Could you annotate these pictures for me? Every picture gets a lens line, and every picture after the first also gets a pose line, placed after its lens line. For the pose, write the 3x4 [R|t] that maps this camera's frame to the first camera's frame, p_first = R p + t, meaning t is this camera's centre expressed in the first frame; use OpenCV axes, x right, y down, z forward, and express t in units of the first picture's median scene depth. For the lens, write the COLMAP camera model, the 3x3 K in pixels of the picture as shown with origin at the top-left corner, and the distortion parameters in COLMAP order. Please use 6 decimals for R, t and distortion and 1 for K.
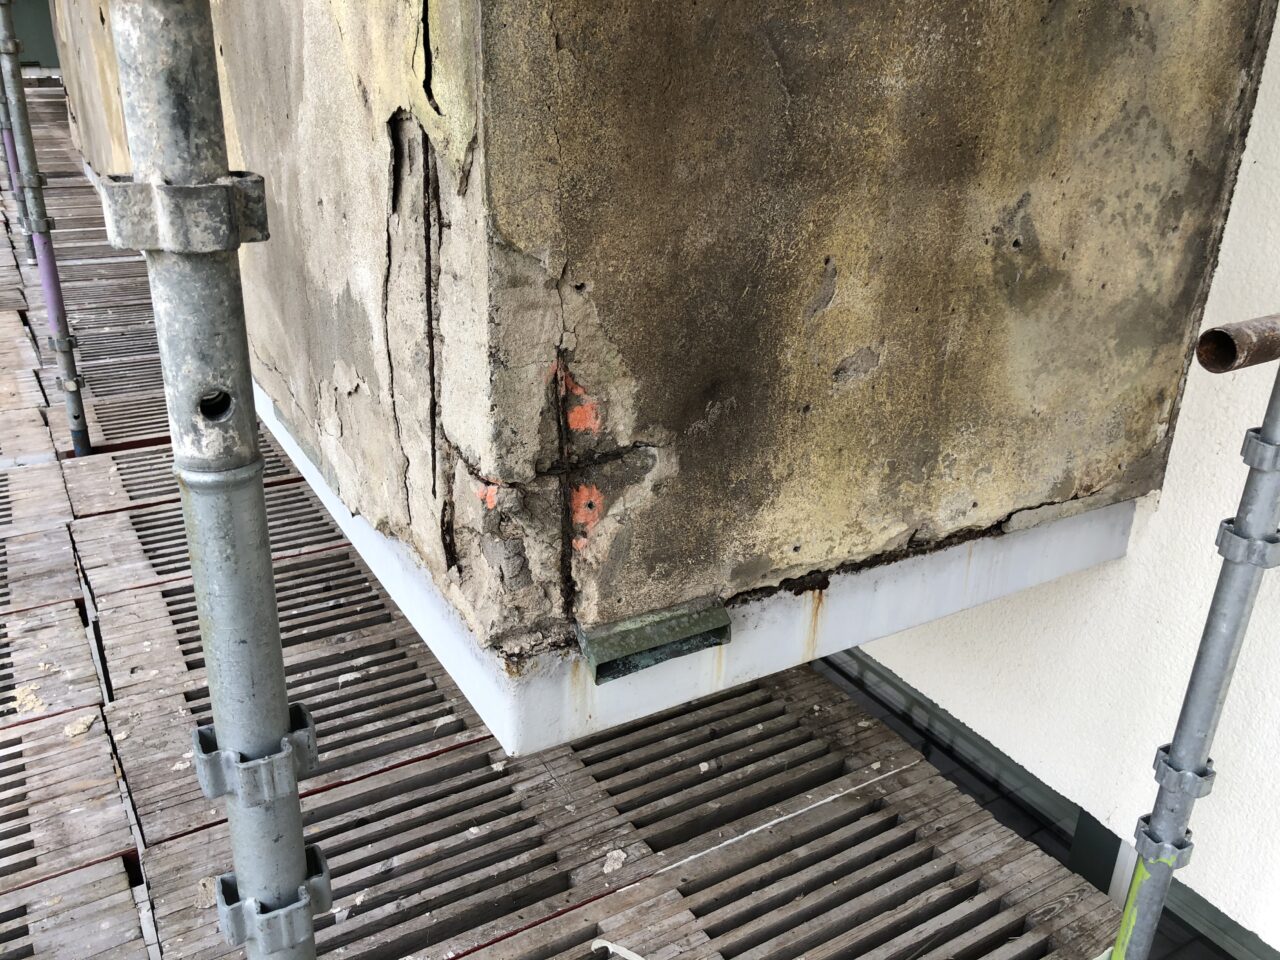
lens RADIAL K [[1042.0, 0, 644.6], [0, 1042.0, 477.9], [0, 0, 1]] dist [0.042808, -0.060927]
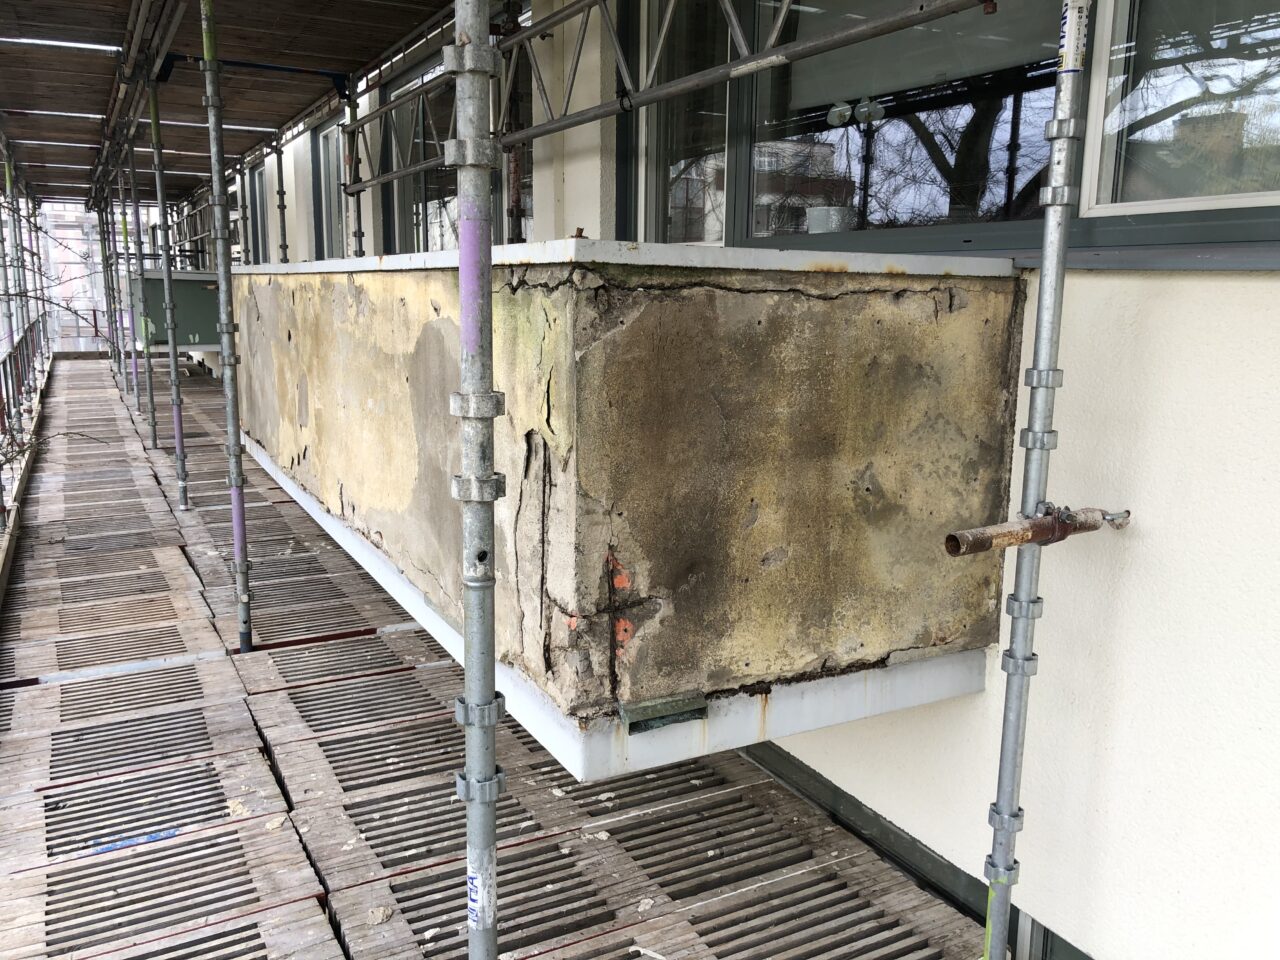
lens RADIAL K [[1042.0, 0, 644.6], [0, 1042.0, 477.9], [0, 0, 1]] dist [0.042808, -0.060927]
pose [[0.998771, -0.012324, -0.048005, 0.056649], [0.001249, 0.974540, -0.224209, 0.136449], [0.049547, 0.223873, 0.973358, -0.664563]]
